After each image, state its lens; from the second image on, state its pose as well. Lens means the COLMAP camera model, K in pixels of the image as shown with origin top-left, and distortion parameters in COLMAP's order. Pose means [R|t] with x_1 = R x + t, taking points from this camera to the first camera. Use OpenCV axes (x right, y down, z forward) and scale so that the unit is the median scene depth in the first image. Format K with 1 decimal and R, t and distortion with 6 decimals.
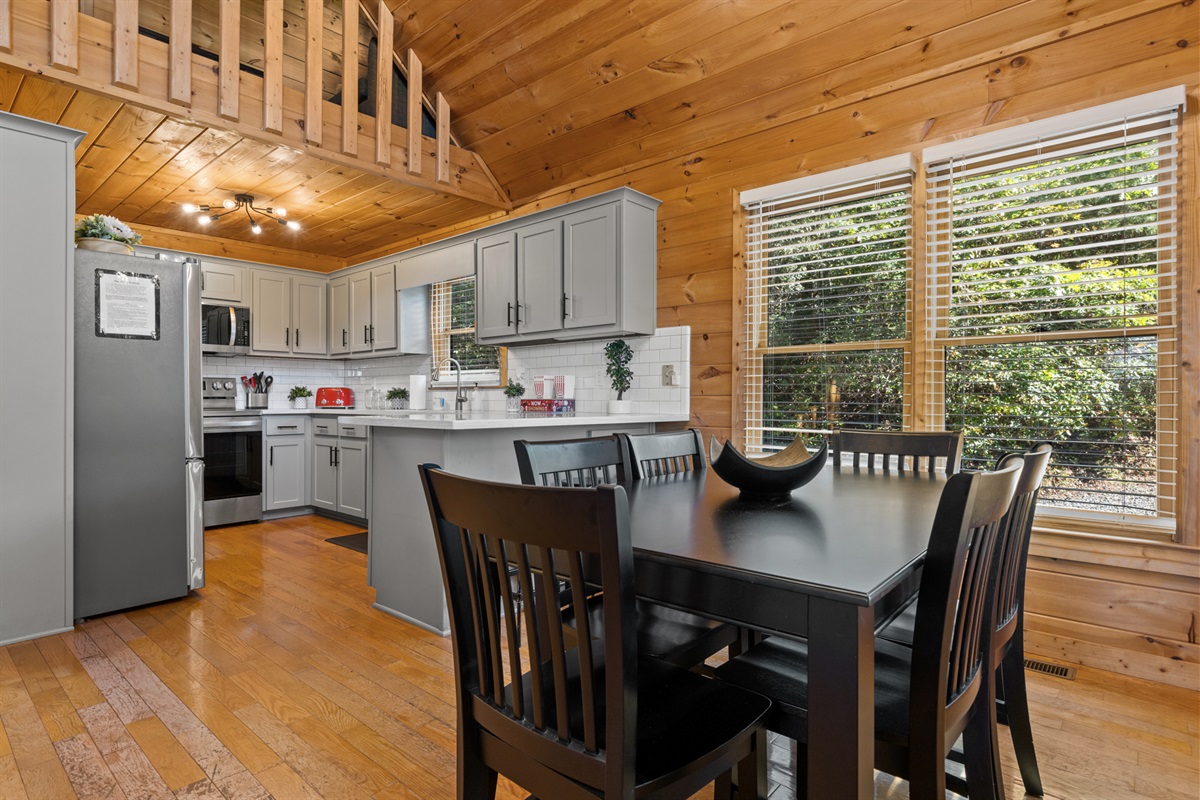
lens RADIAL K [[619.3, 0, 600.0], [0, 619.3, 400.0], [0, 0, 1]] dist [-0.001830, -0.000311]
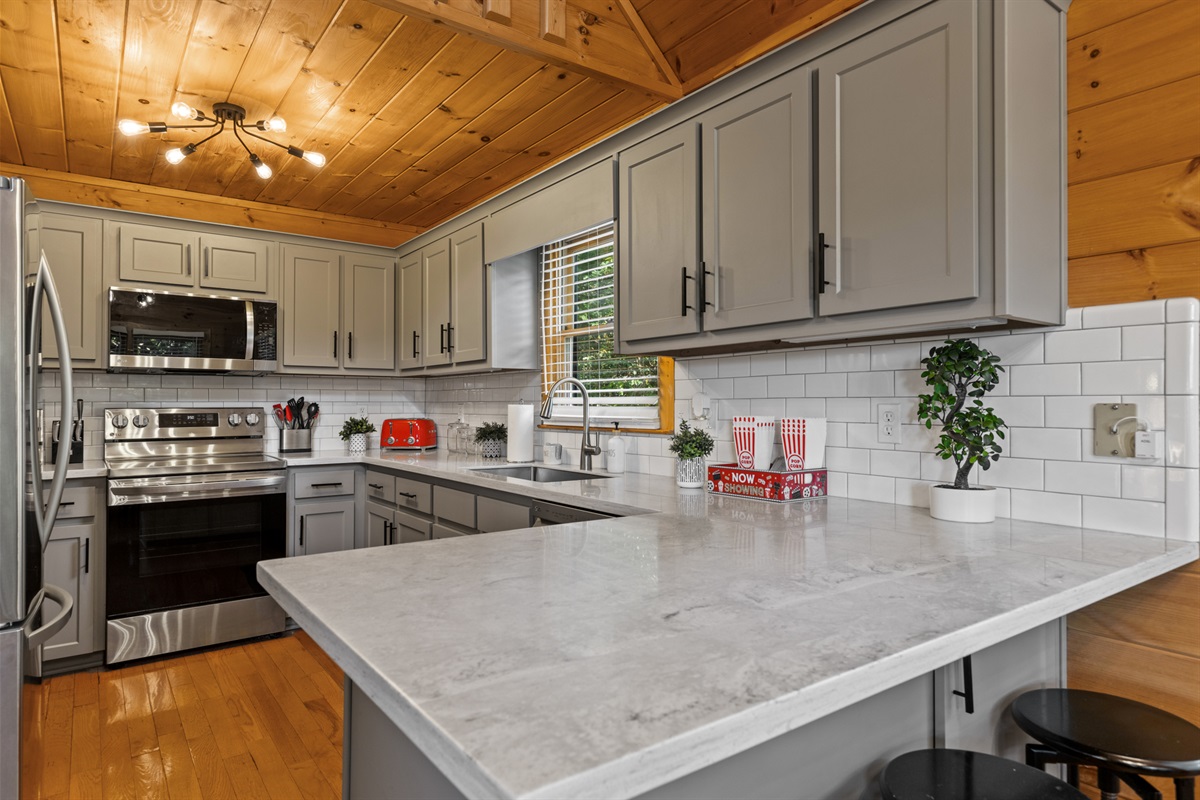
lens RADIAL K [[687.0, 0, 600.0], [0, 687.0, 400.0], [0, 0, 1]] dist [0.000258, 0.000078]
pose [[0.977391, -0.001862, -0.211430, -0.079725], [-0.000278, 0.999949, -0.010090, -0.039063], [0.211438, 0.009921, 0.977341, 0.375101]]
